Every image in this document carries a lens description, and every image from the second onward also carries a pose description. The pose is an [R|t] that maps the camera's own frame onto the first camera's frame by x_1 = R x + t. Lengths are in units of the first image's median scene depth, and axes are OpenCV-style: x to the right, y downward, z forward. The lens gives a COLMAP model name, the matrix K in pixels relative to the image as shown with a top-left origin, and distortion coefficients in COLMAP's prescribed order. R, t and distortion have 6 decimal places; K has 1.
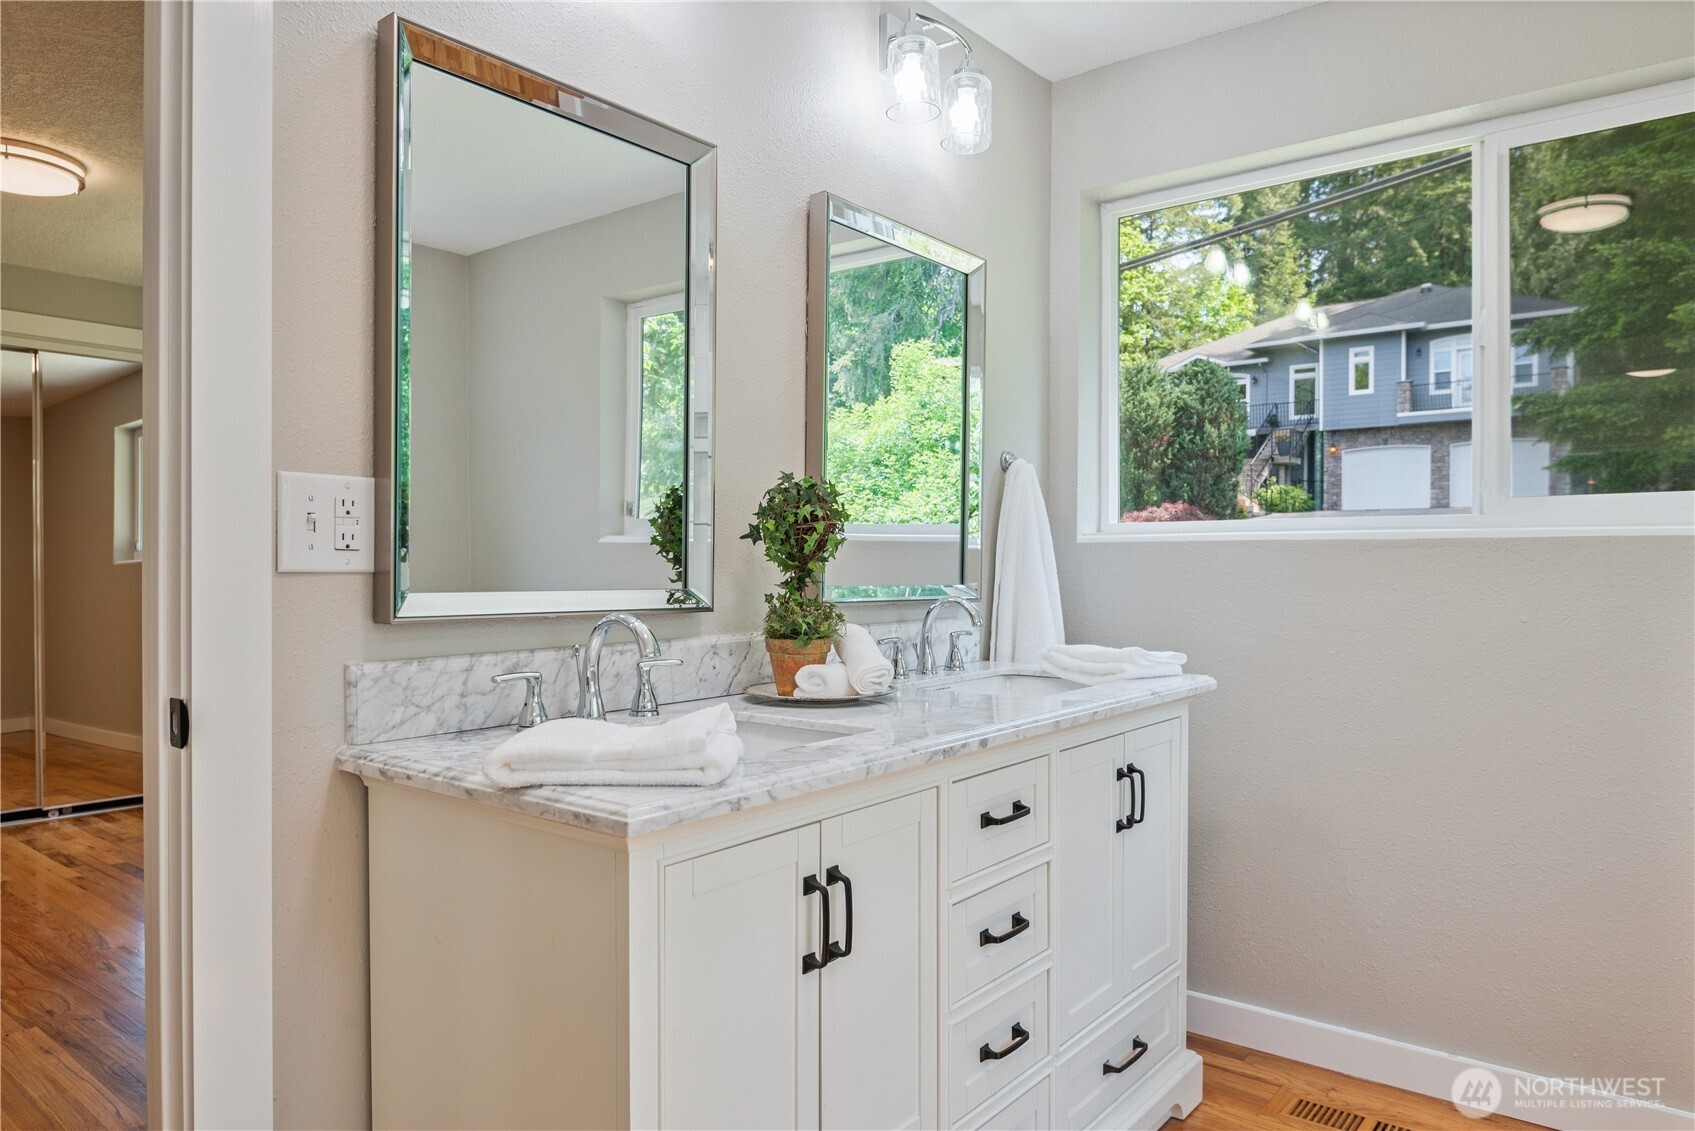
lens RADIAL K [[1123.4, 0, 853.2], [0, 1123.4, 576.2], [0, 0, 1]] dist [-0.019582, -0.003203]
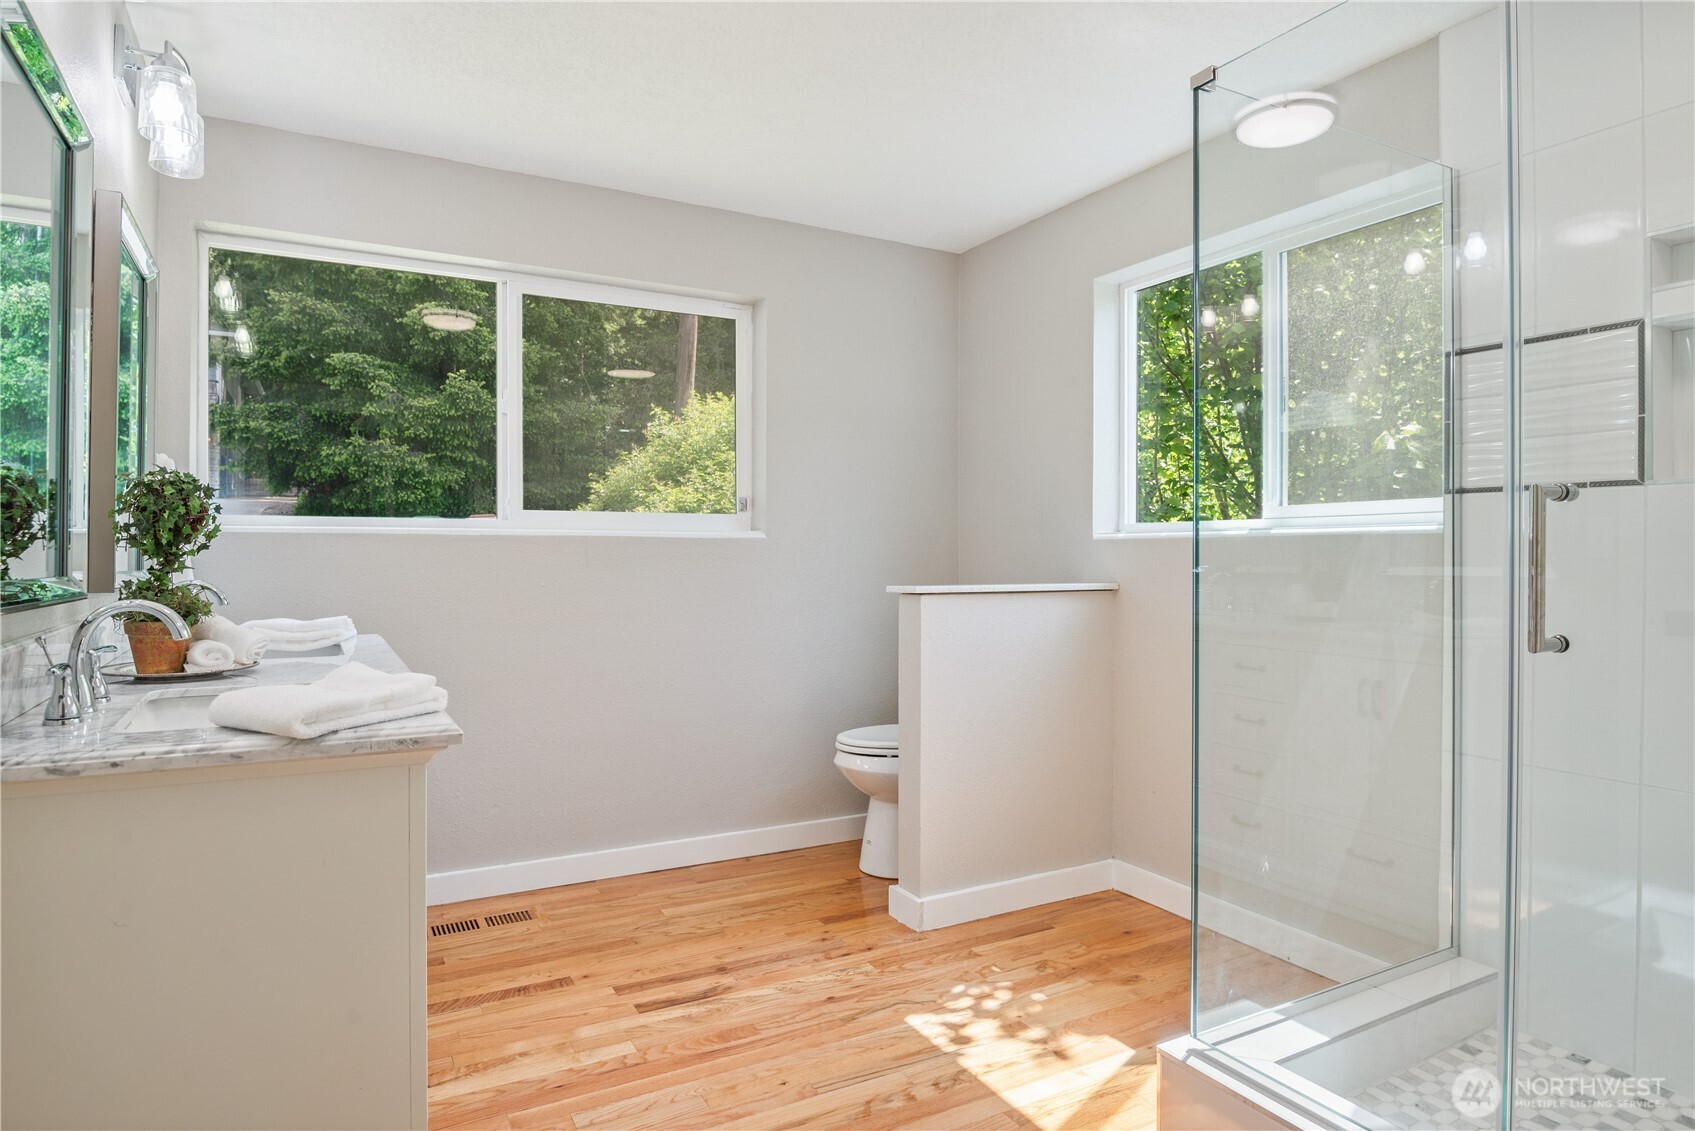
lens RADIAL K [[987.1, 0, 840.2], [0, 987.1, 583.3], [0, 0, 1]] dist [-0.002456, -0.016154]
pose [[0.378785, -0.027915, 0.925064, -0.571258], [0.007603, 0.999605, 0.027051, -0.000944], [-0.925454, -0.003214, 0.378847, 0.039341]]
